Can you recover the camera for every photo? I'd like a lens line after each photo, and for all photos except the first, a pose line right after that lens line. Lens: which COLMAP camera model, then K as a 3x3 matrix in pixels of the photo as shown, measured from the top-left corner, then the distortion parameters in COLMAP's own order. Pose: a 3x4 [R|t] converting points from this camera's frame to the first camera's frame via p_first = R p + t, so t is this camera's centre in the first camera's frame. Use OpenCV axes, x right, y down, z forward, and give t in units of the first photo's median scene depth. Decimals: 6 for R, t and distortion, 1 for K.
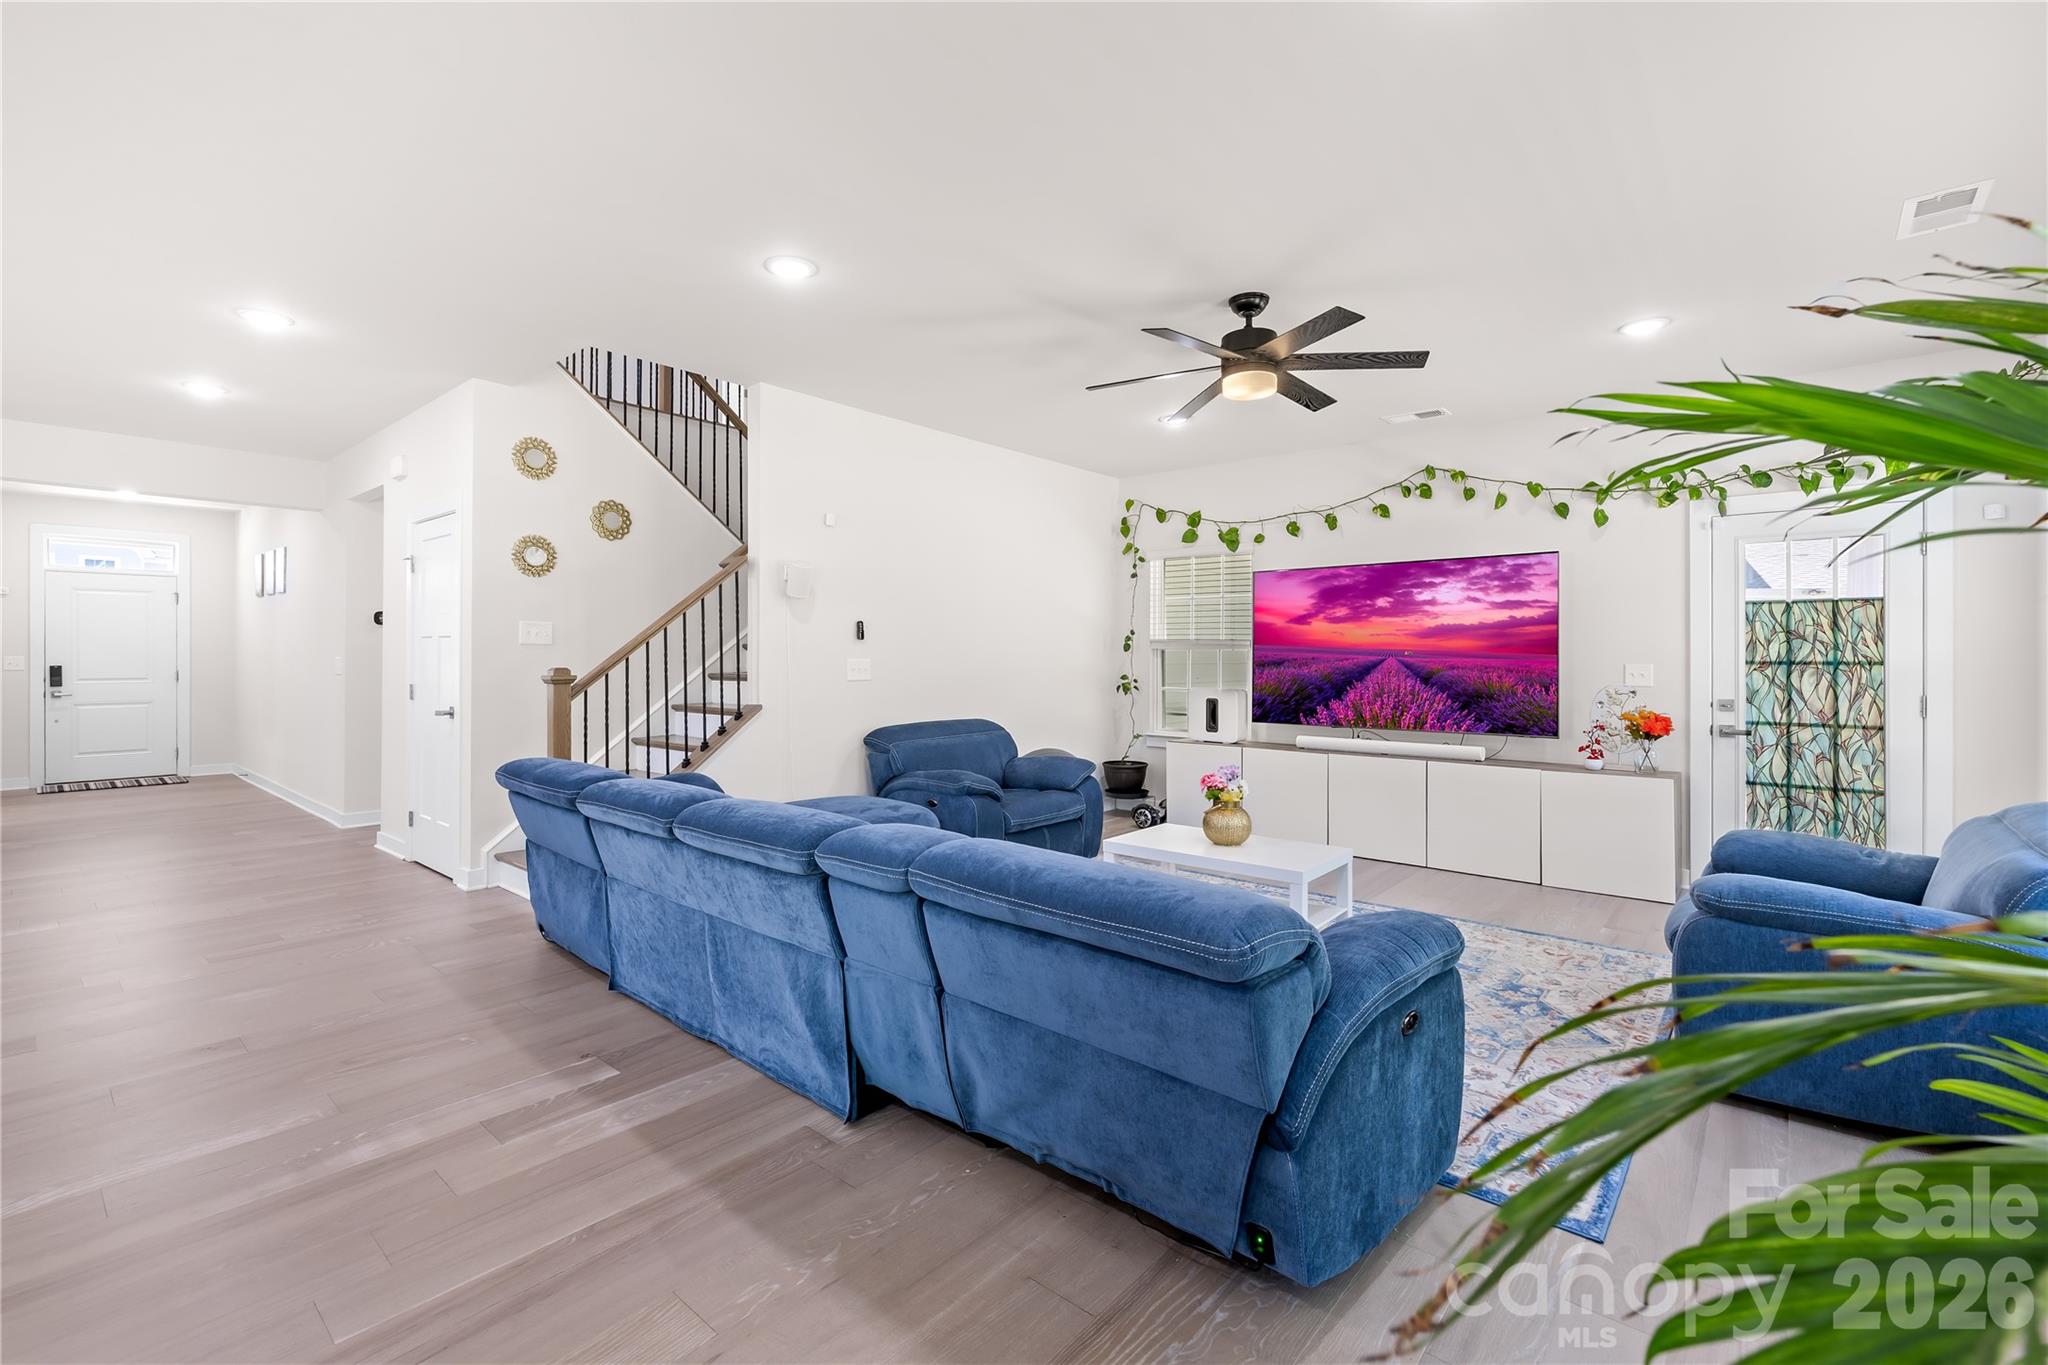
lens RADIAL K [[893.4, 0, 1007.1], [0, 893.4, 654.5], [0, 0, 1]] dist [-0.000272, 0.000128]
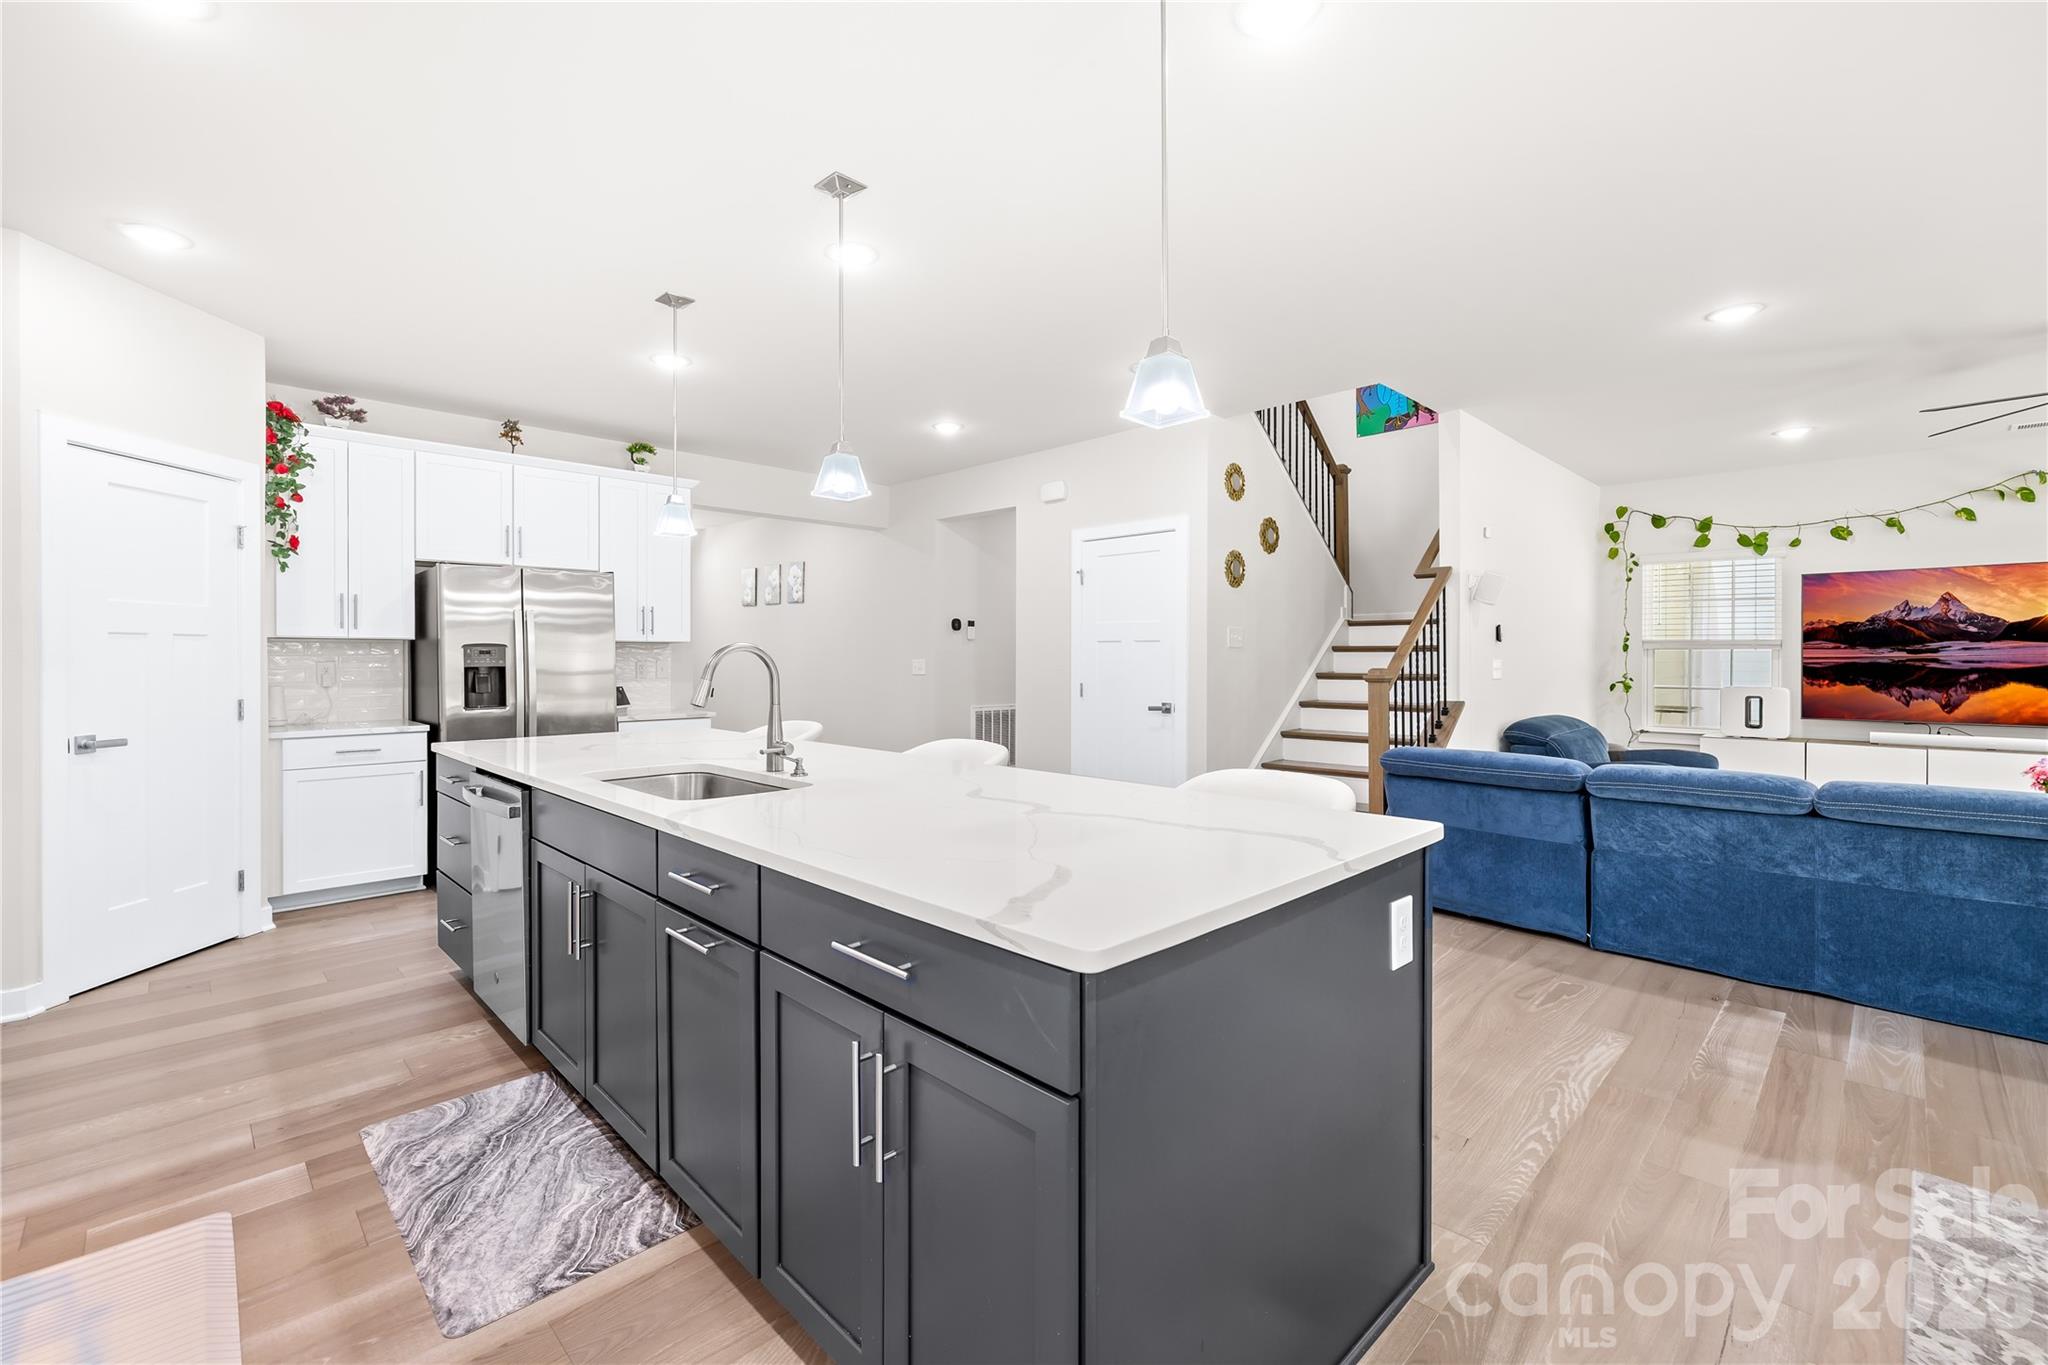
lens RADIAL K [[869.6, 0, 998.4], [0, 869.6, 663.2], [0, 0, 1]] dist [-0.000051, -0.000383]
pose [[0.996461, -0.002775, -0.084016, -0.759691], [0.003555, 0.999952, 0.009138, -0.002460], [0.083987, -0.009404, 0.996422, -0.121073]]
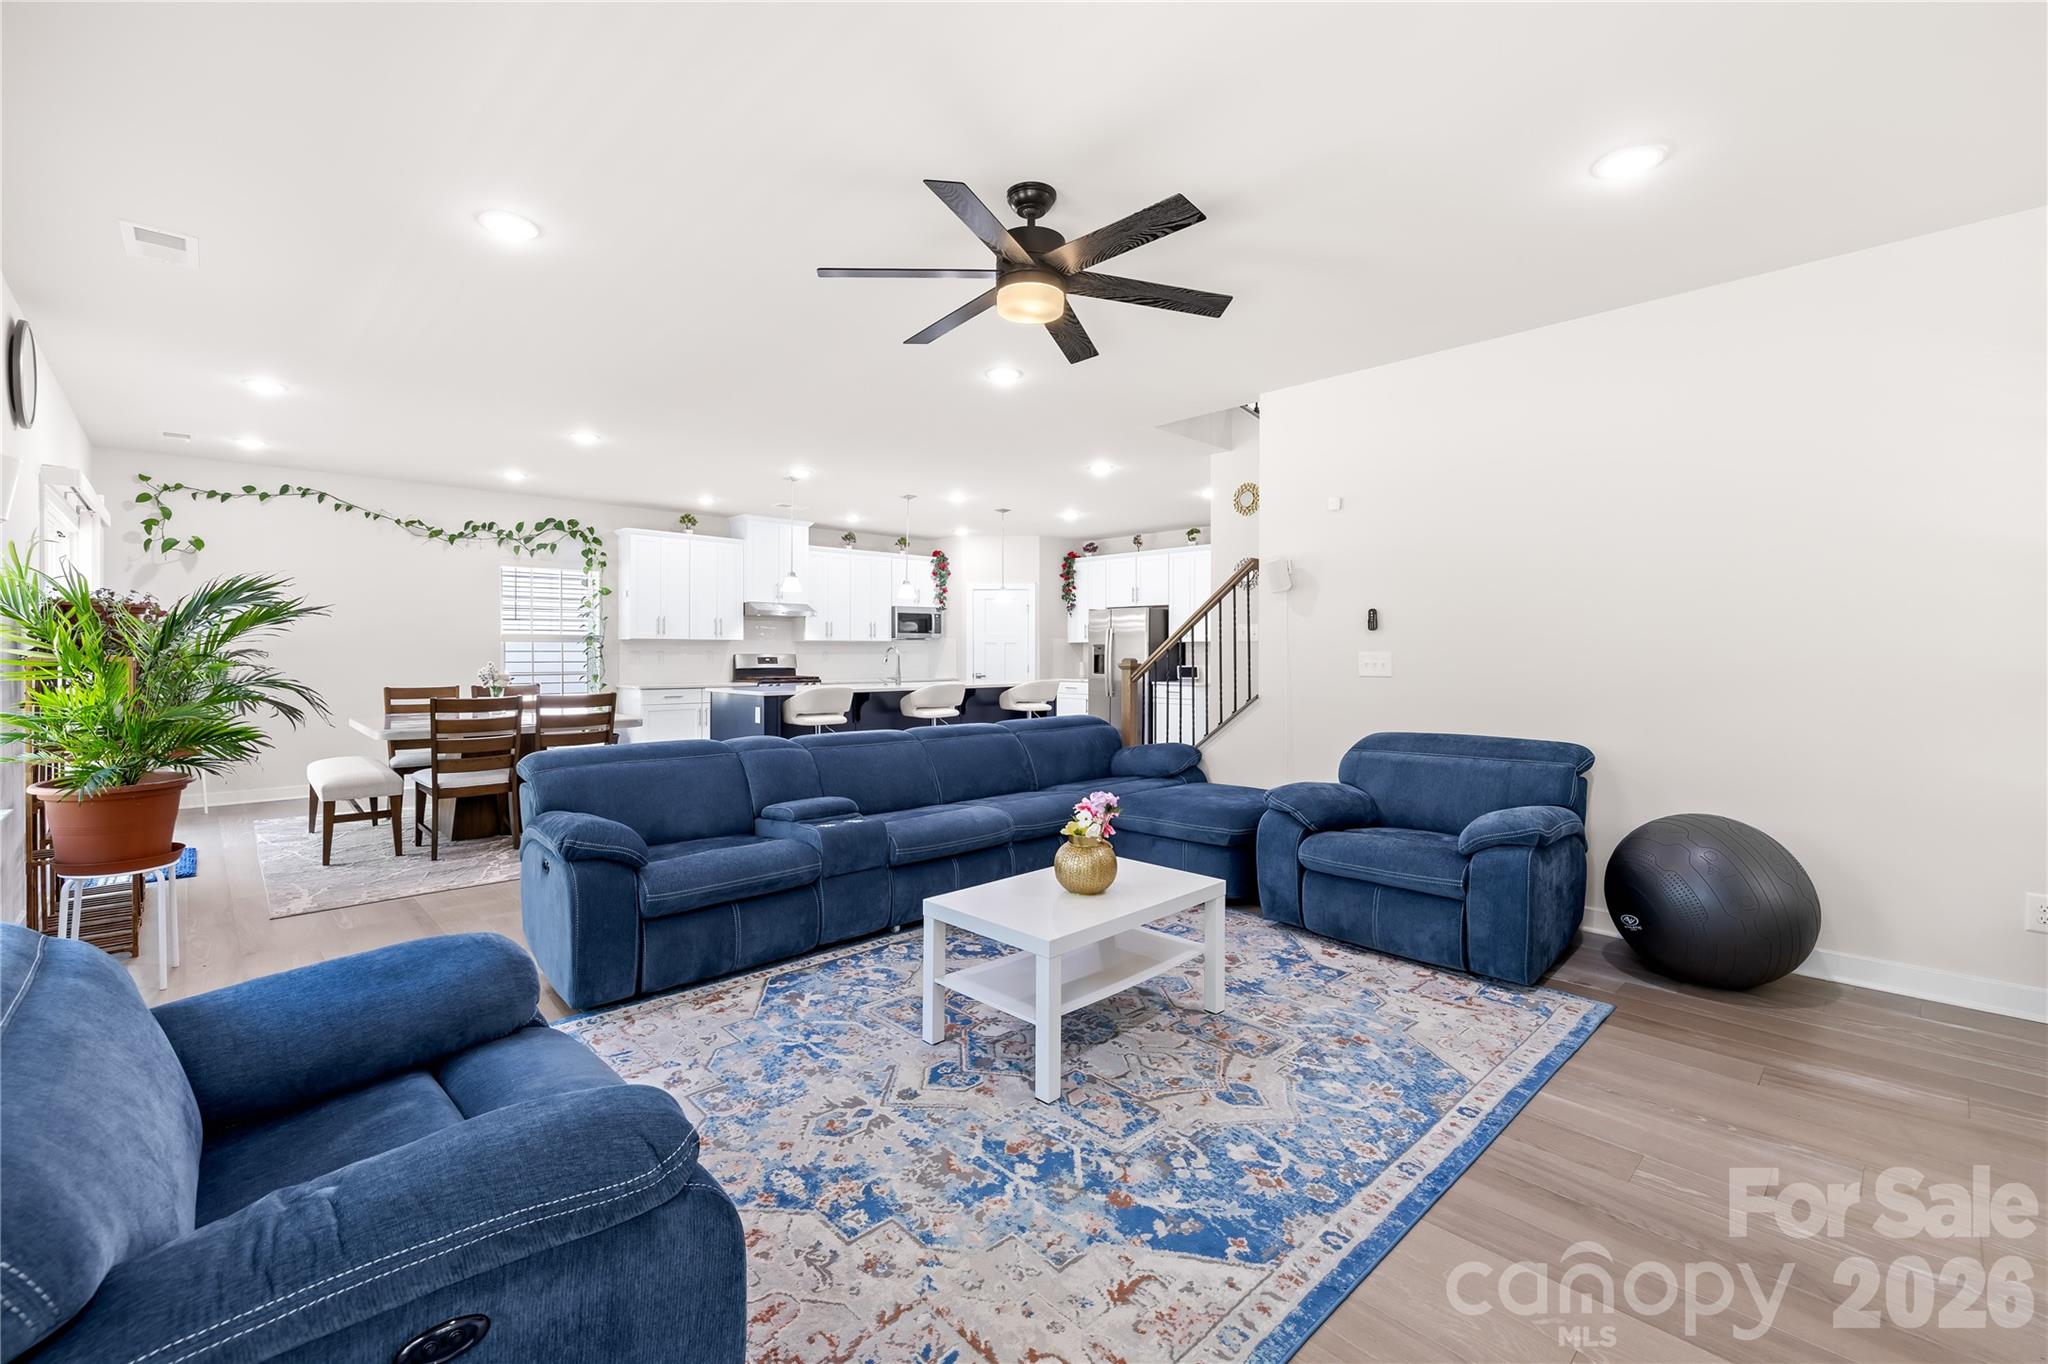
lens RADIAL K [[872.6, 0, 1020.6], [0, 872.6, 647.3], [0, 0, 1]] dist [-0.000591, 0.000062]
pose [[-0.088755, -0.008170, -0.996020, 0.801201], [0.001530, 0.999964, -0.008339, 0.007212], [0.996052, -0.002264, -0.088739, 0.812374]]
